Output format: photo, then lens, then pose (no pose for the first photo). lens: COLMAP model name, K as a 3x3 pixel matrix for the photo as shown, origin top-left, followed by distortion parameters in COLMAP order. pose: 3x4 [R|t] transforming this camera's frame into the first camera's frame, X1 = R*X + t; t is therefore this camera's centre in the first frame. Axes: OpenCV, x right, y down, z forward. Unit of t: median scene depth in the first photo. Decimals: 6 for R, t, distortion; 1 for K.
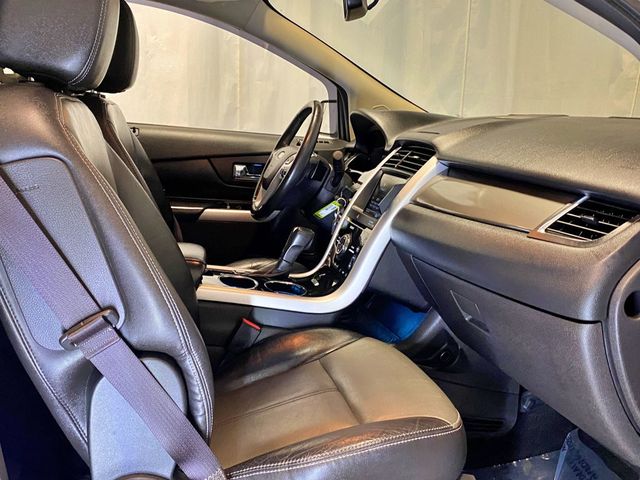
lens RADIAL K [[651.7, 0, 330.4], [0, 651.7, 244.0], [0, 0, 1]] dist [0.162561, -0.465810]
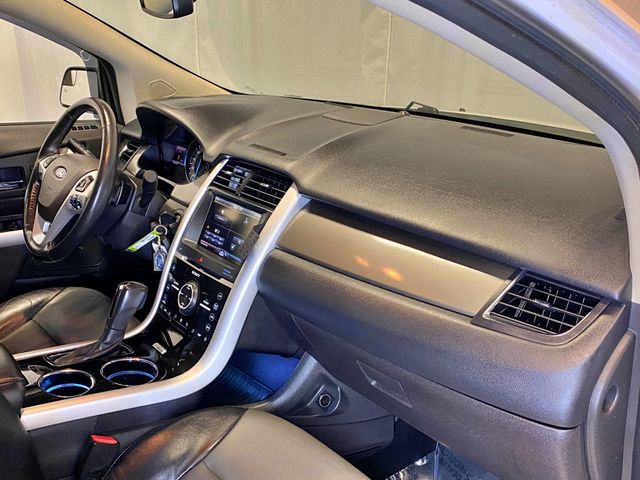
lens RADIAL K [[651.7, 0, 330.4], [0, 651.7, 244.0], [0, 0, 1]] dist [0.162561, -0.465810]
pose [[0.898198, -0.169571, 0.405568, -0.153854], [0.100928, 0.977508, 0.185181, -0.212631], [-0.427847, -0.125396, 0.895110, 0.207076]]
